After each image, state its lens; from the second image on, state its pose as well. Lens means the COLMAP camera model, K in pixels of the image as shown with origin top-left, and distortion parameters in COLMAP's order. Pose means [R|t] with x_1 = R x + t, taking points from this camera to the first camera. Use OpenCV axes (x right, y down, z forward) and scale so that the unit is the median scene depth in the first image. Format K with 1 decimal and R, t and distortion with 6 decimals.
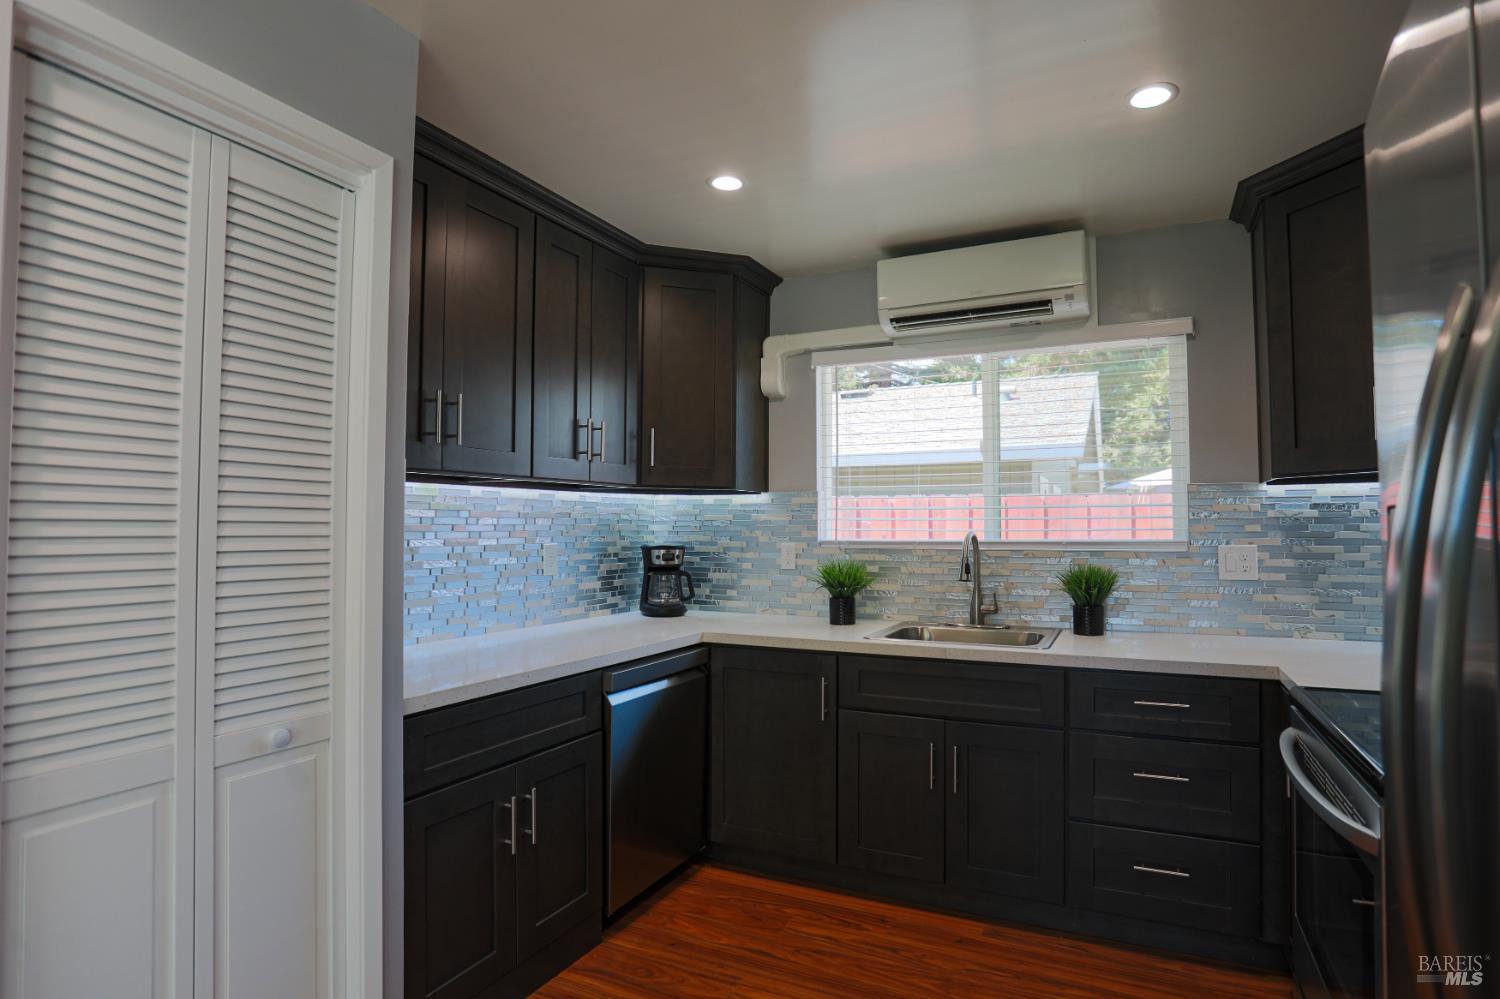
lens RADIAL K [[789.0, 0, 747.9], [0, 789.0, 504.4], [0, 0, 1]] dist [-0.090105, 0.046477]
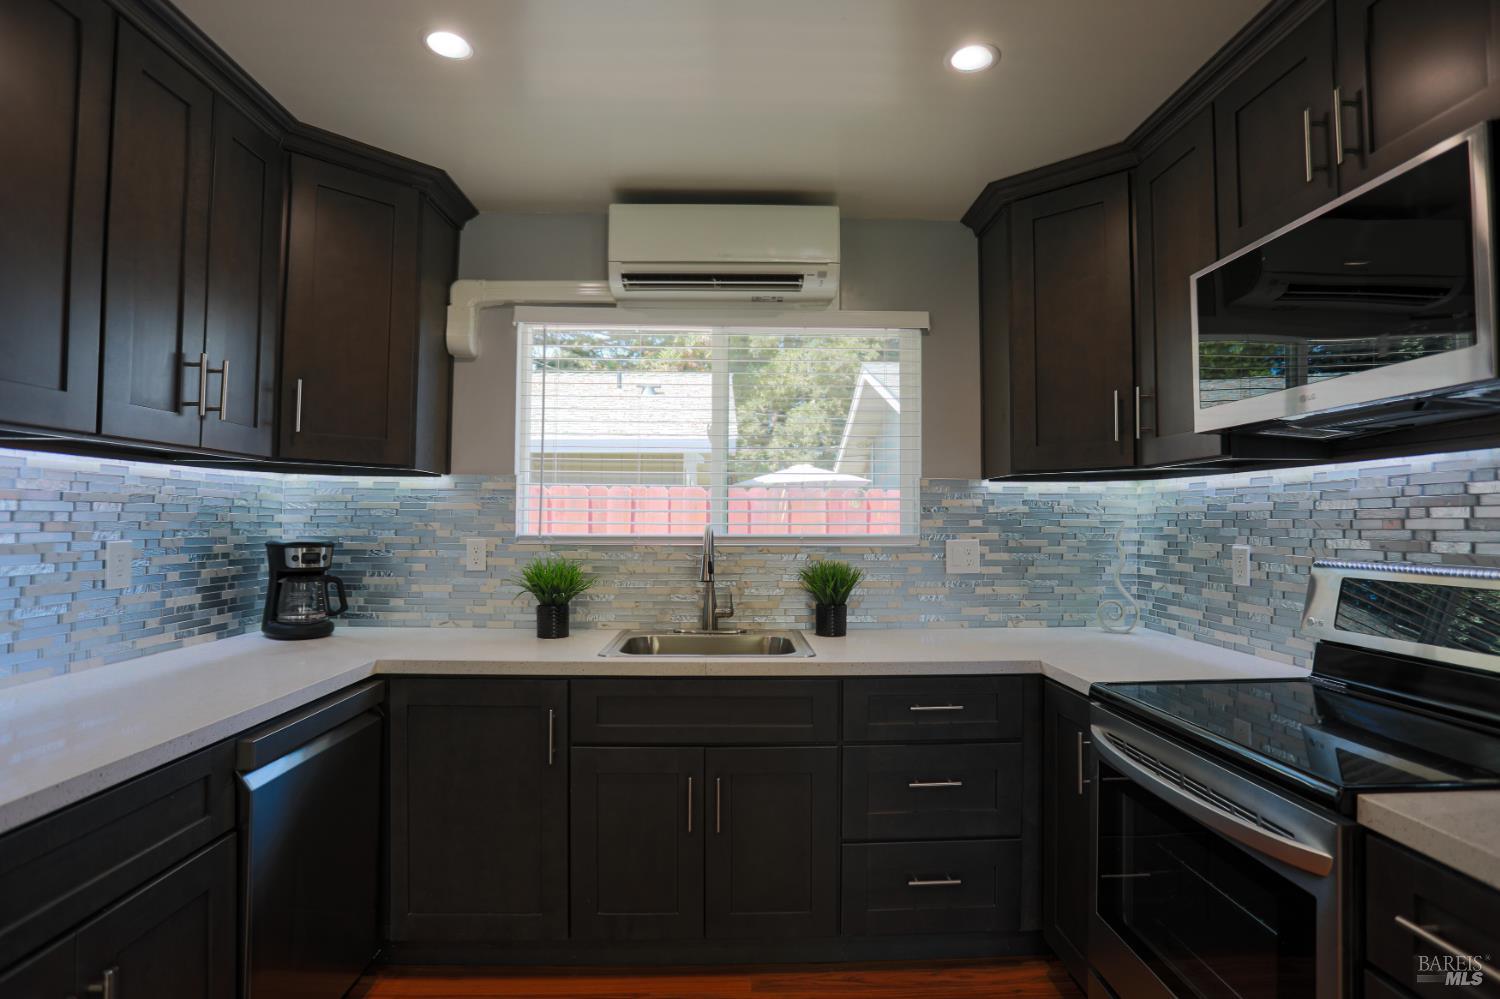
lens RADIAL K [[776.2, 0, 755.5], [0, 776.2, 502.1], [0, 0, 1]] dist [-0.077582, 0.036413]
pose [[0.878354, 0.016652, 0.477721, -0.089108], [-0.019349, 0.999813, 0.000725, 0.006959], [-0.477620, -0.009880, 0.878511, 0.207580]]
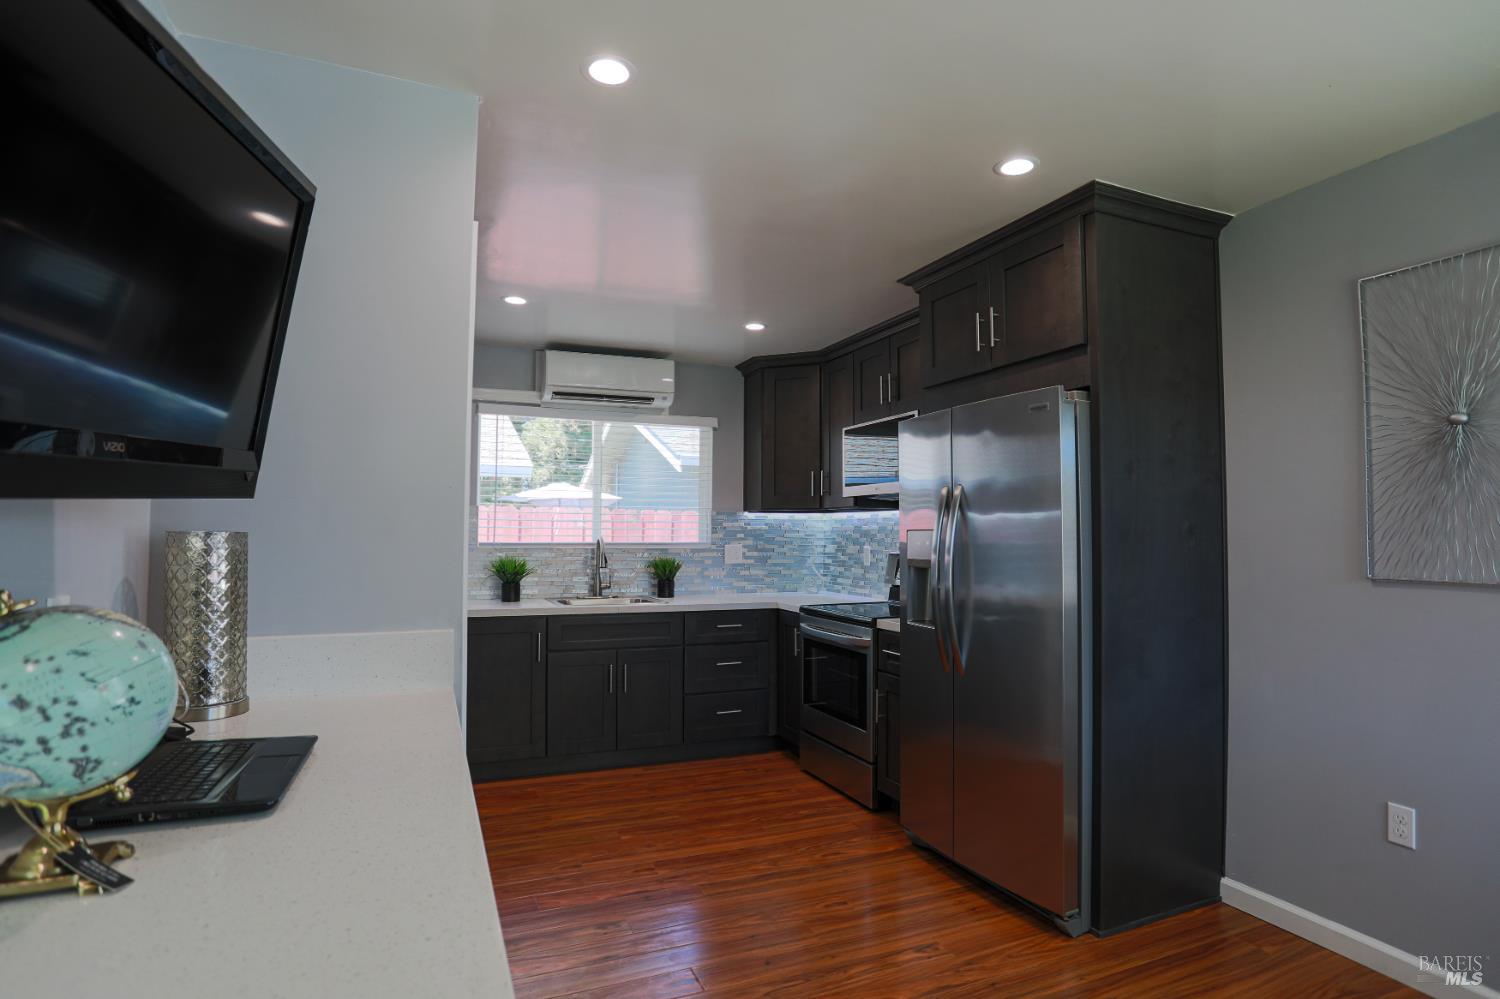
lens RADIAL K [[809.7, 0, 761.2], [0, 809.7, 502.3], [0, 0, 1]] dist [-0.082711, 0.039189]
pose [[0.649757, 0.035908, 0.759293, -0.741122], [-0.028659, 0.999331, -0.022735, -0.006209], [-0.759601, -0.006989, 0.650351, -0.297206]]
